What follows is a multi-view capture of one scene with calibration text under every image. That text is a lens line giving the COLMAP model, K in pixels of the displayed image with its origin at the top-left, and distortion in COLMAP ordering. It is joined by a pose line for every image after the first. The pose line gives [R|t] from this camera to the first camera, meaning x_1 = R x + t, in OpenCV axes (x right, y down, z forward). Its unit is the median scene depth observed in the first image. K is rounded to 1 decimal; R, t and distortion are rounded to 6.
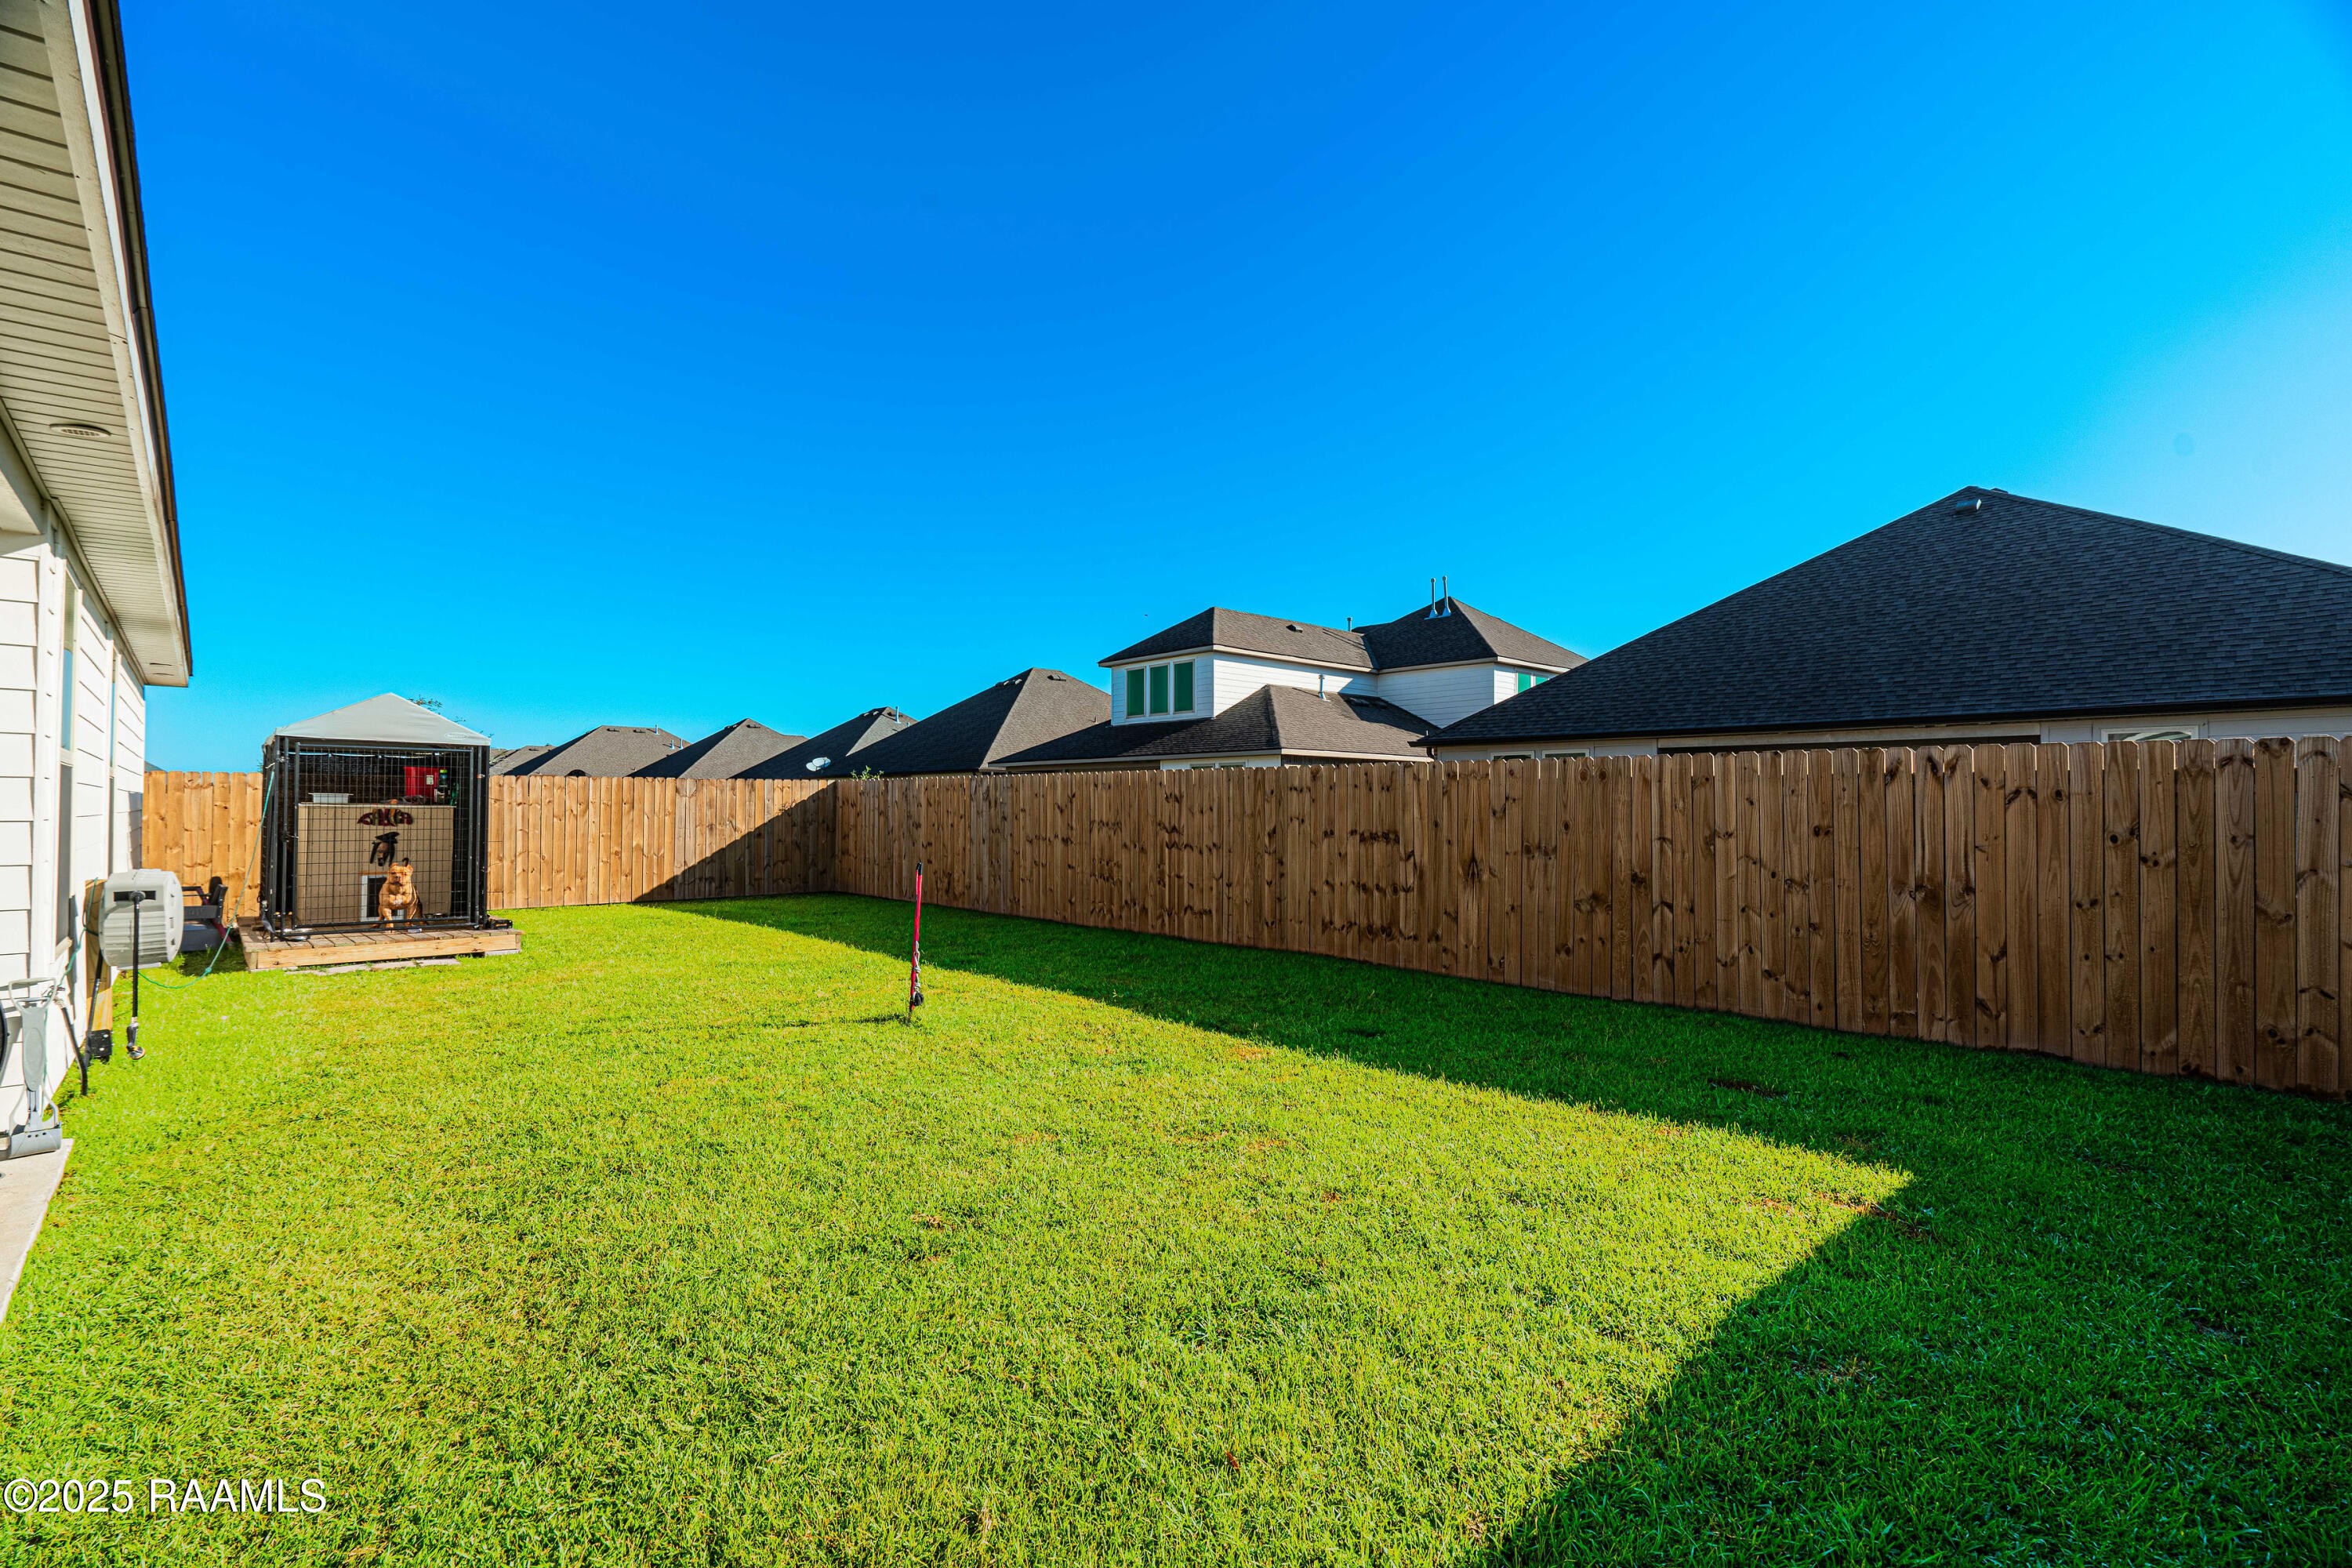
lens RADIAL K [[1053.6, 0, 1174.1], [0, 1053.6, 789.4], [0, 0, 1]] dist [-0.001328, -0.000057]
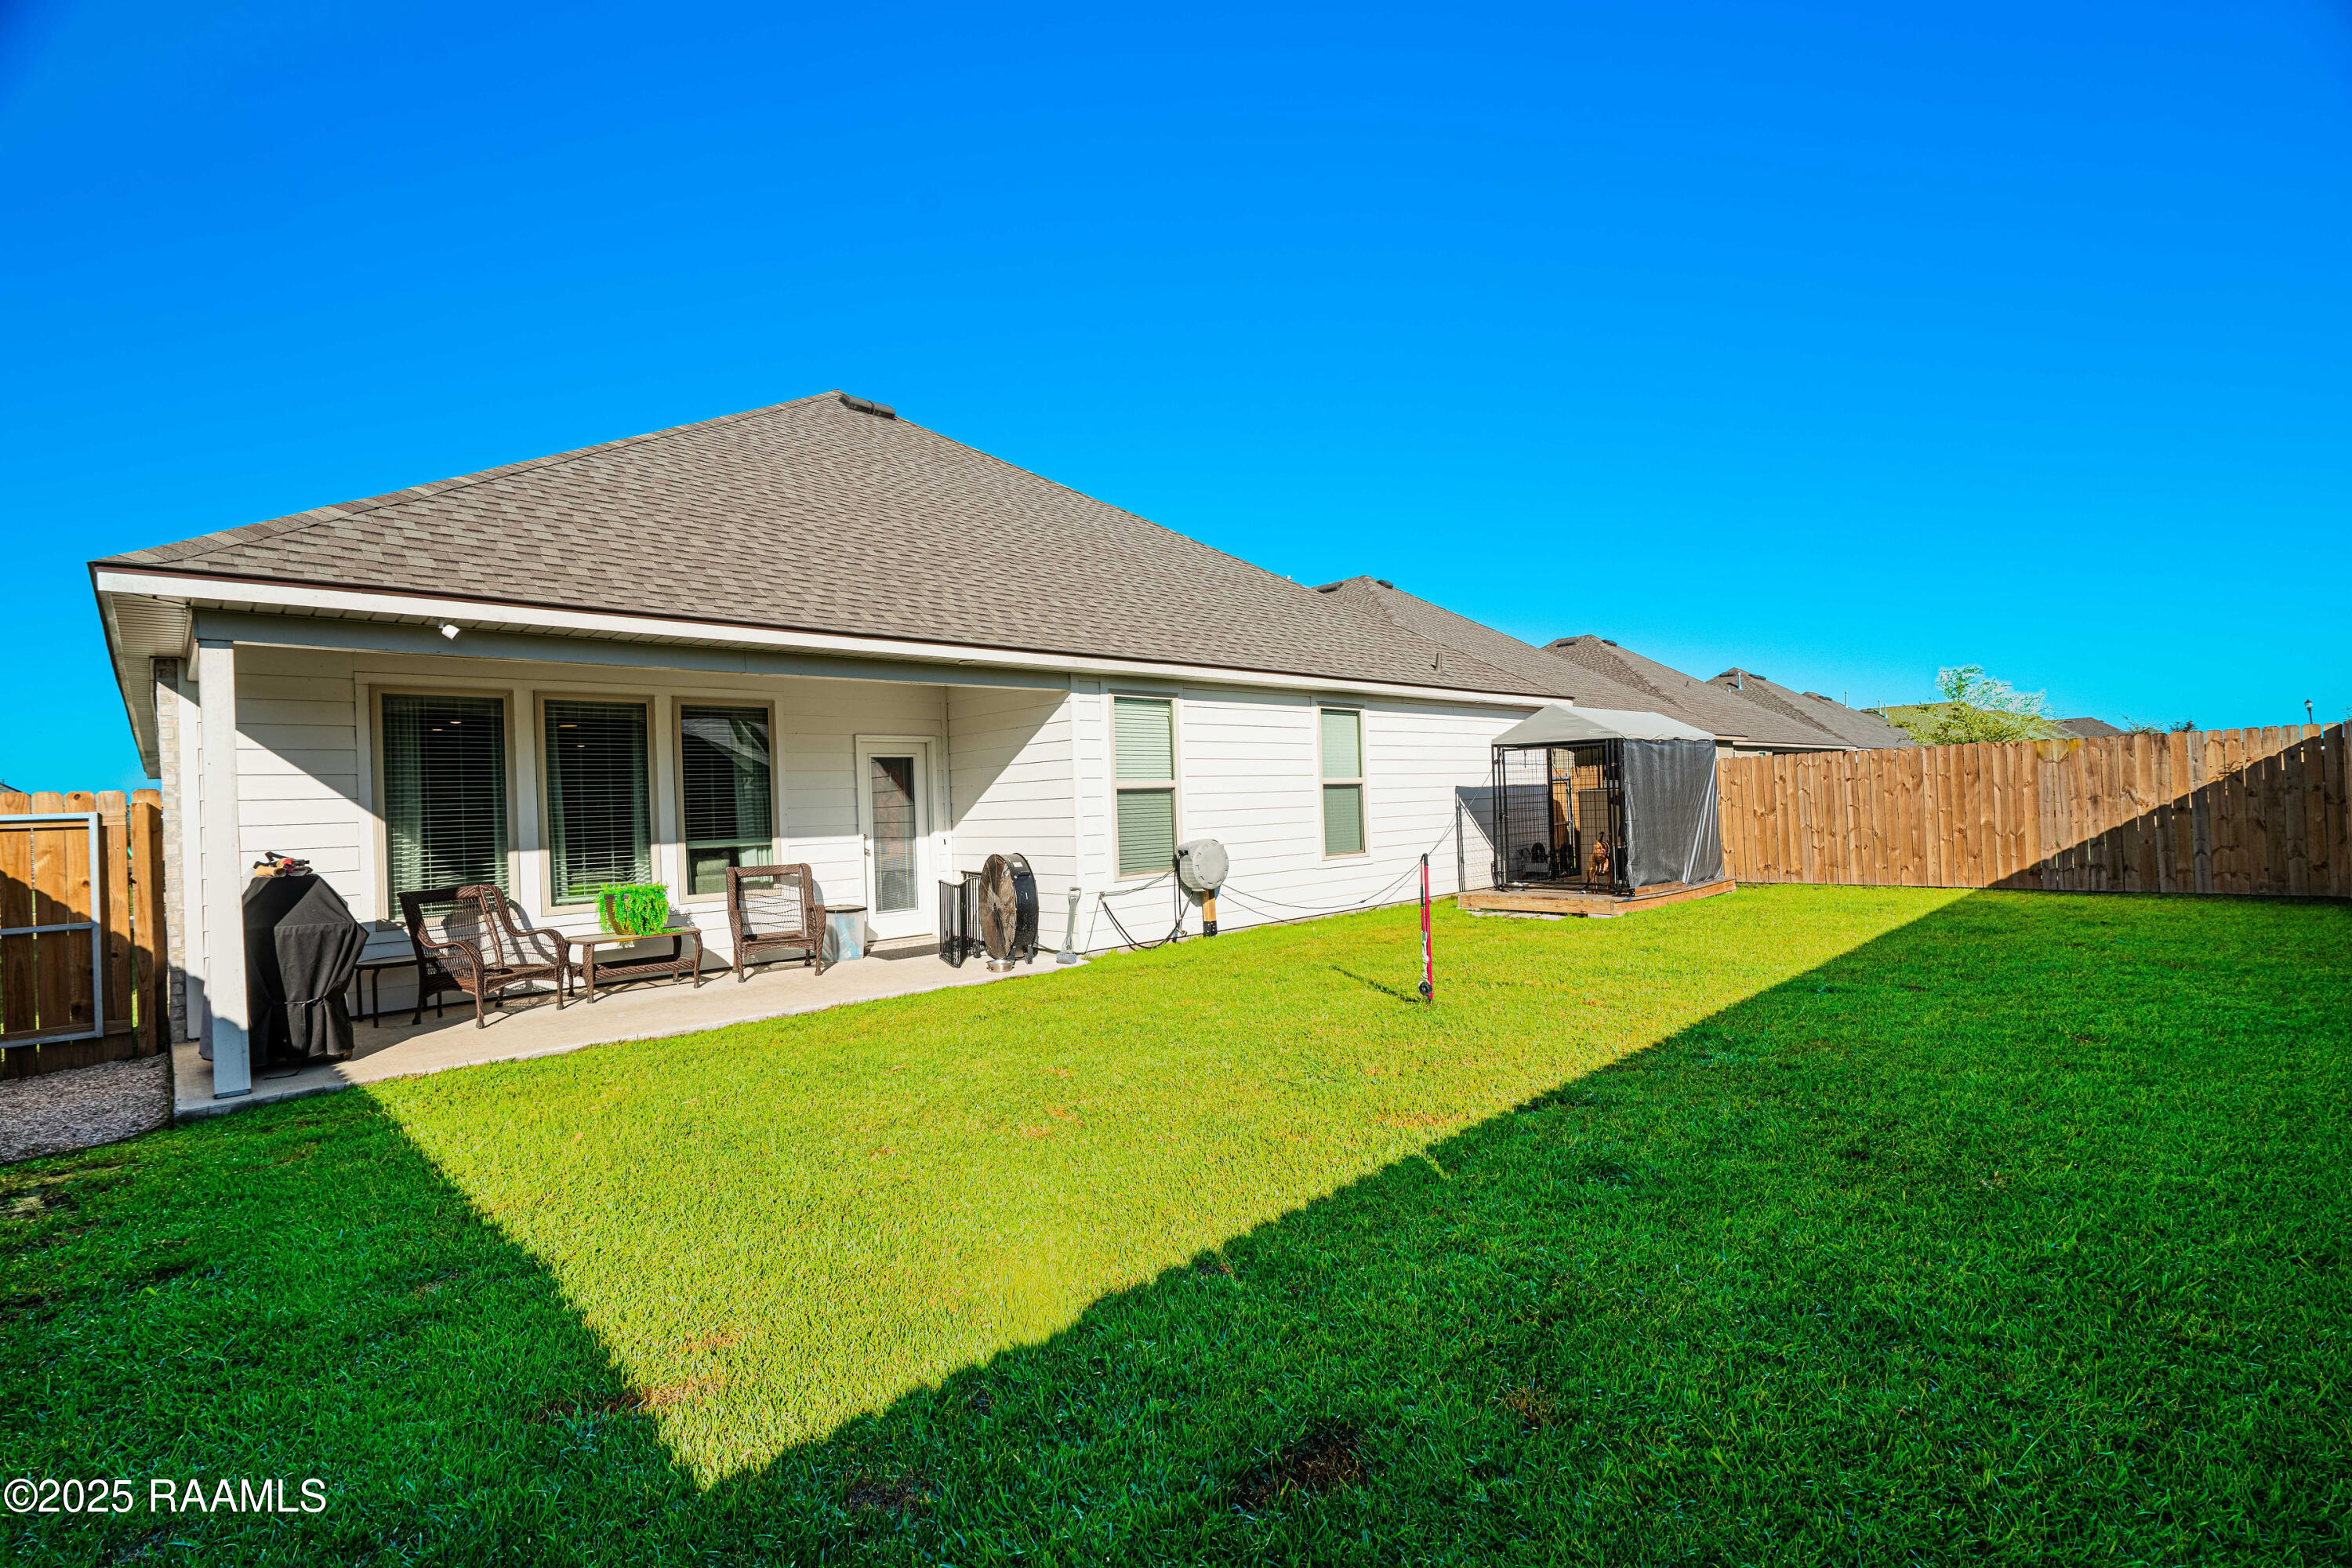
lens RADIAL K [[1053.6, 0, 1173.8], [0, 1053.6, 791.0], [0, 0, 1]] dist [-0.001328, -0.000057]
pose [[0.013032, -0.013605, -0.999823, 0.332977], [0.052453, 0.998540, -0.012904, 0.004218], [0.998538, -0.052276, 0.013727, 0.328891]]
